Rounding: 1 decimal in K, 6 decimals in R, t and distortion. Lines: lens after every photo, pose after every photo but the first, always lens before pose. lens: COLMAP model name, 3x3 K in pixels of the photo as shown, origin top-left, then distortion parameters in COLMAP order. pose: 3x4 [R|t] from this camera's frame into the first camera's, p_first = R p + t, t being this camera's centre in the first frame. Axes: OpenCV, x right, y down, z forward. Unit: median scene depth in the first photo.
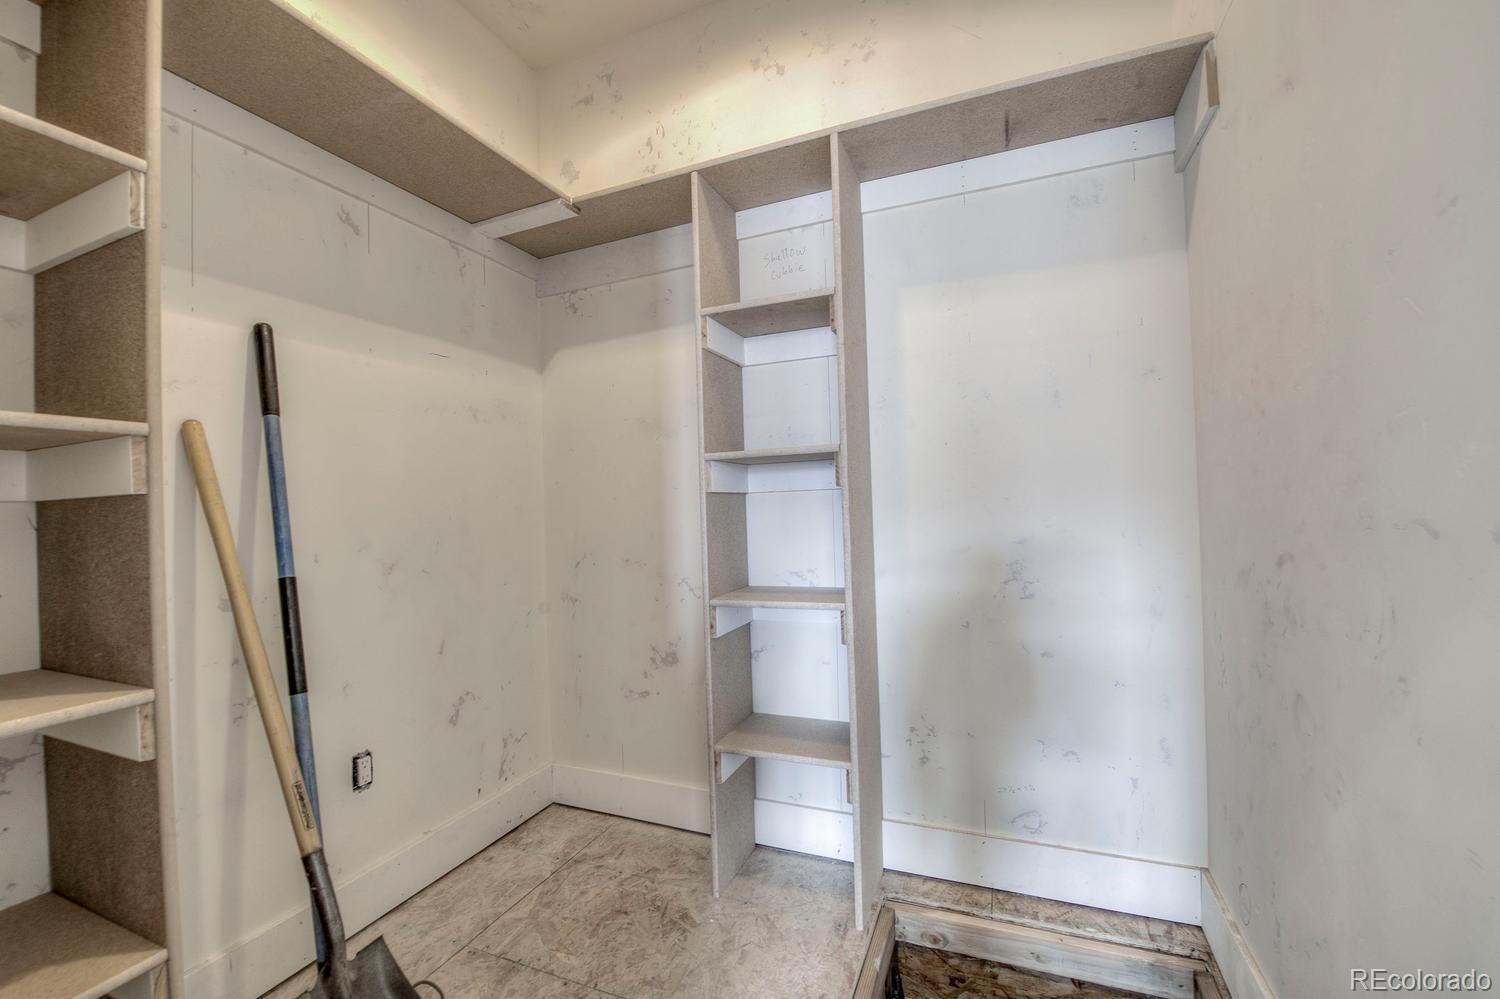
lens RADIAL K [[612.0, 0, 747.7], [0, 612.0, 499.0], [0, 0, 1]] dist [-0.020048, -0.000766]
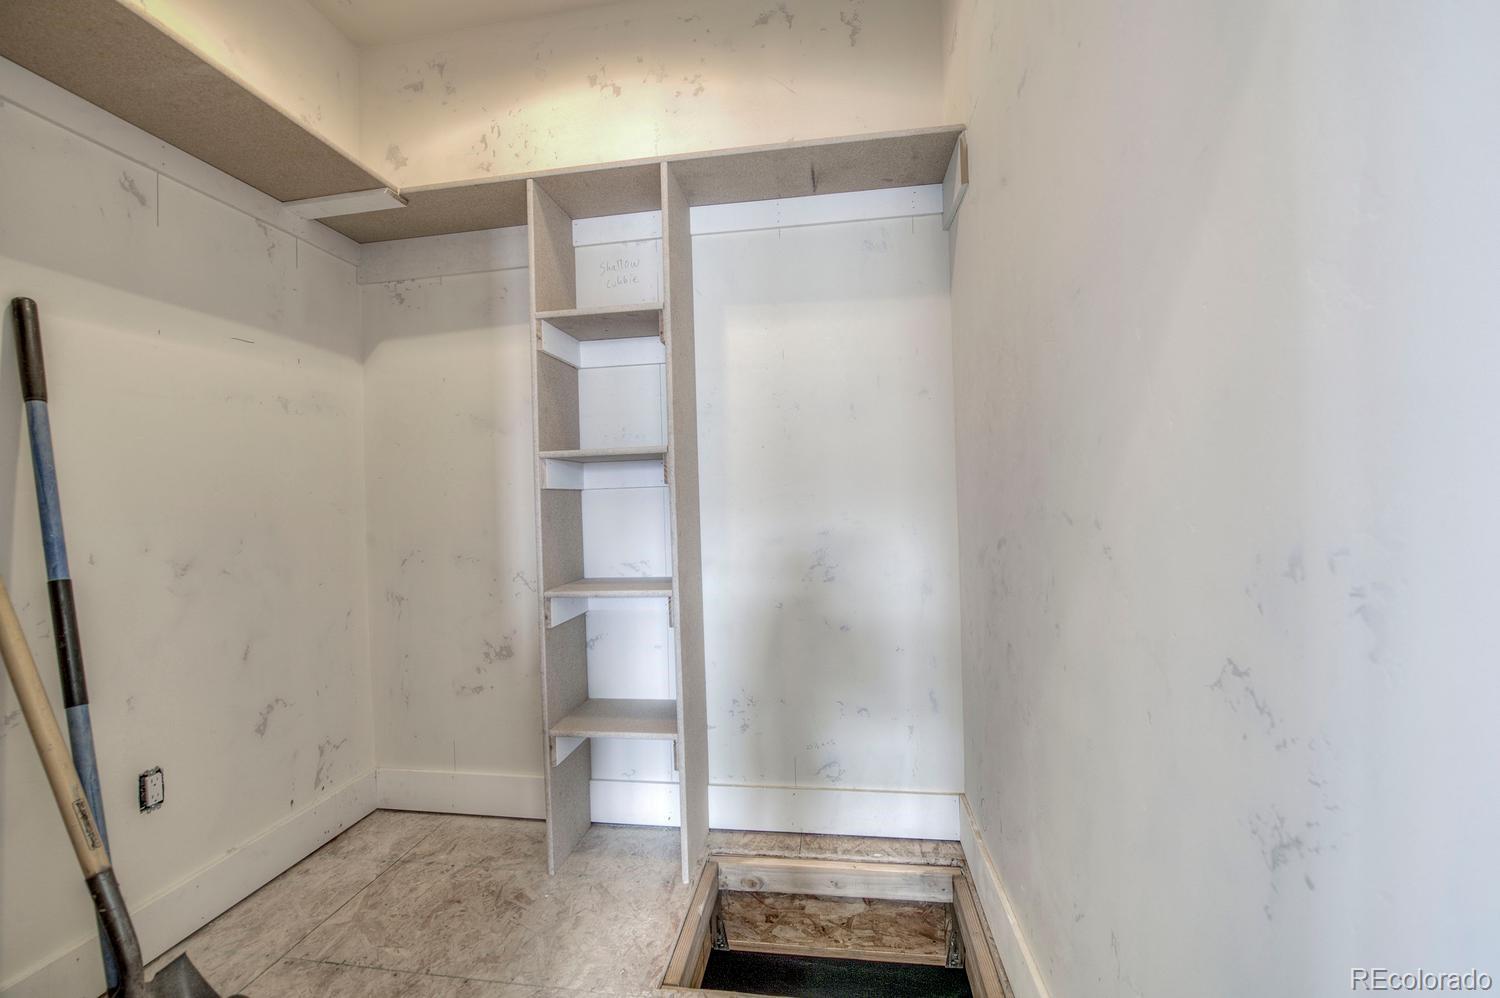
lens RADIAL K [[612.0, 0, 747.7], [0, 612.0, 498.5], [0, 0, 1]] dist [-0.020048, -0.000766]
pose [[0.969152, 0.001575, 0.246460, 0.018464], [-0.002981, 0.999981, 0.005330, -0.001130], [-0.246447, -0.005900, 0.969138, -0.100222]]
